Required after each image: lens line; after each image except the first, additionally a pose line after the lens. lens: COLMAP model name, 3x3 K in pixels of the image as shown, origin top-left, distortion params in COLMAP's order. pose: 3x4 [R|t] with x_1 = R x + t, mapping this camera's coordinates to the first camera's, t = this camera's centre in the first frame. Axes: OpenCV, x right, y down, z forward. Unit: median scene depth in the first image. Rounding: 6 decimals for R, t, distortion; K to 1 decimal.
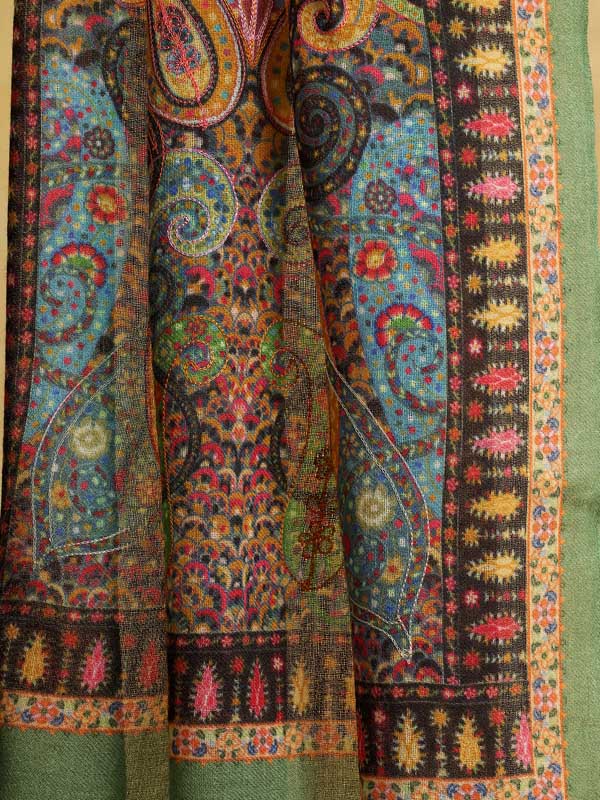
lens RADIAL K [[2407.4, 0, 246.0], [0, 2407.4, 400.7], [0, 0, 1]] dist [-0.122519, 1.609980]
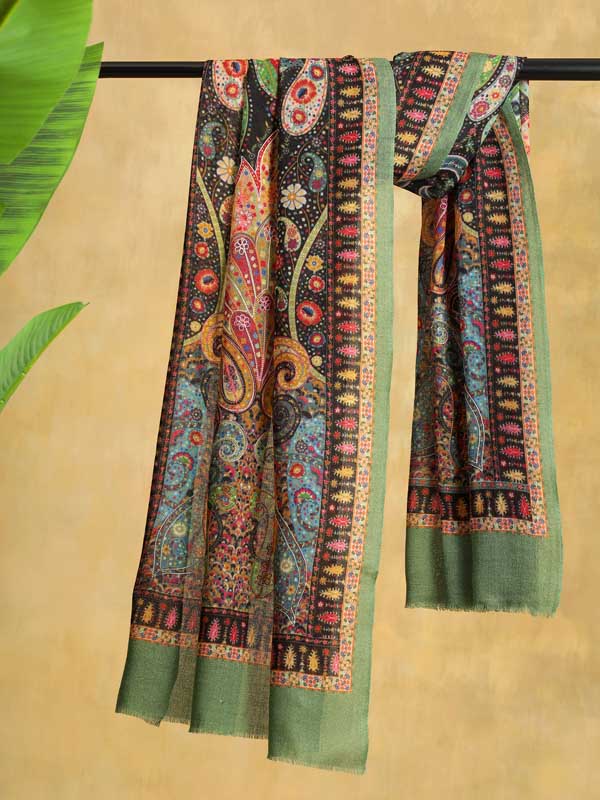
lens RADIAL K [[2135.0, 0, 299.9], [0, 2135.0, 399.6], [0, 0, 1]] dist [-0.116756, -1.018073]
pose [[0.994288, 0.106687, -0.003002, 0.054770], [-0.106351, 0.987996, -0.112041, 0.122462], [-0.008987, 0.111720, 0.993699, -1.284870]]
